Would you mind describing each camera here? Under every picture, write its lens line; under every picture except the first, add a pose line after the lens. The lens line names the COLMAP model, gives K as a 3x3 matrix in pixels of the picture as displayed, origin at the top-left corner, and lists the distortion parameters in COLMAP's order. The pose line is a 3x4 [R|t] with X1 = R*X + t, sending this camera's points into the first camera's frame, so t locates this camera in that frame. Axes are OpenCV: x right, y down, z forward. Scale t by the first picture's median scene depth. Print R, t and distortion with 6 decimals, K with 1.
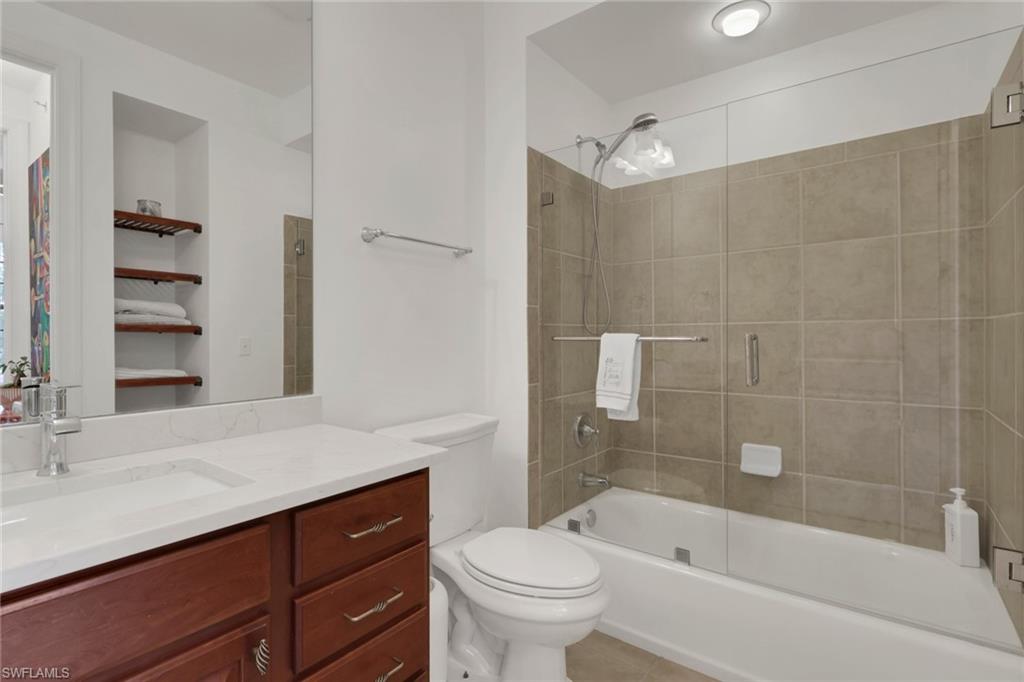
lens RADIAL K [[499.1, 0, 510.5], [0, 499.1, 338.1], [0, 0, 1]] dist [-0.001715, 0.000489]
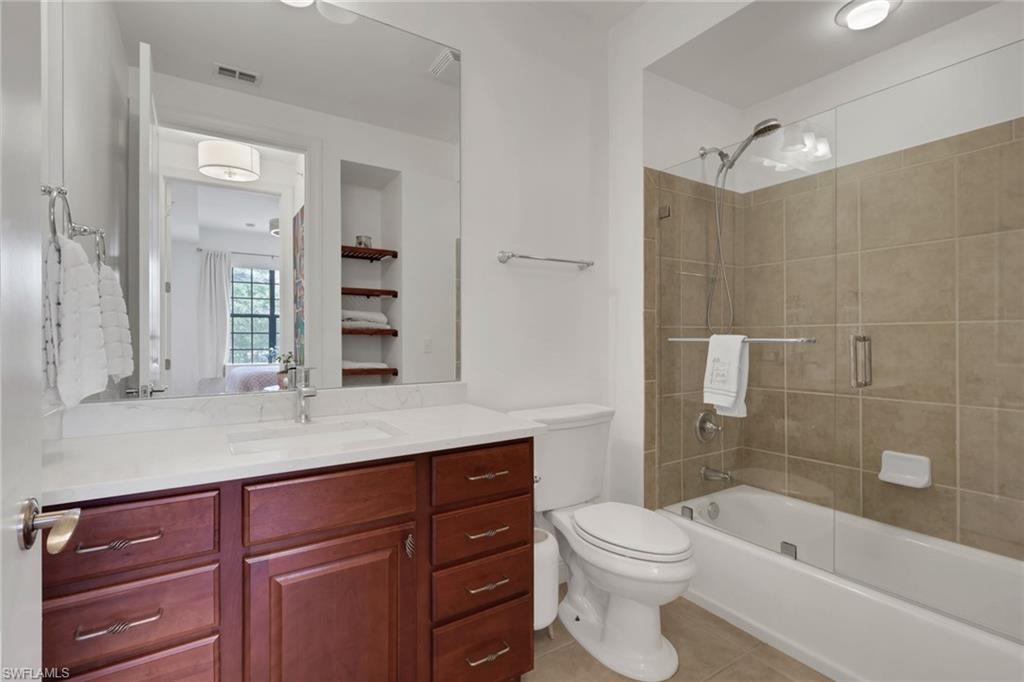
lens RADIAL K [[484.9, 0, 509.6], [0, 484.9, 343.4], [0, 0, 1]] dist [-0.001620, 0.000734]
pose [[0.939137, 0.004692, -0.343511, 0.116966], [-0.002050, 0.999965, 0.008054, 0.000990], [0.343537, -0.006860, 0.939114, -0.114034]]
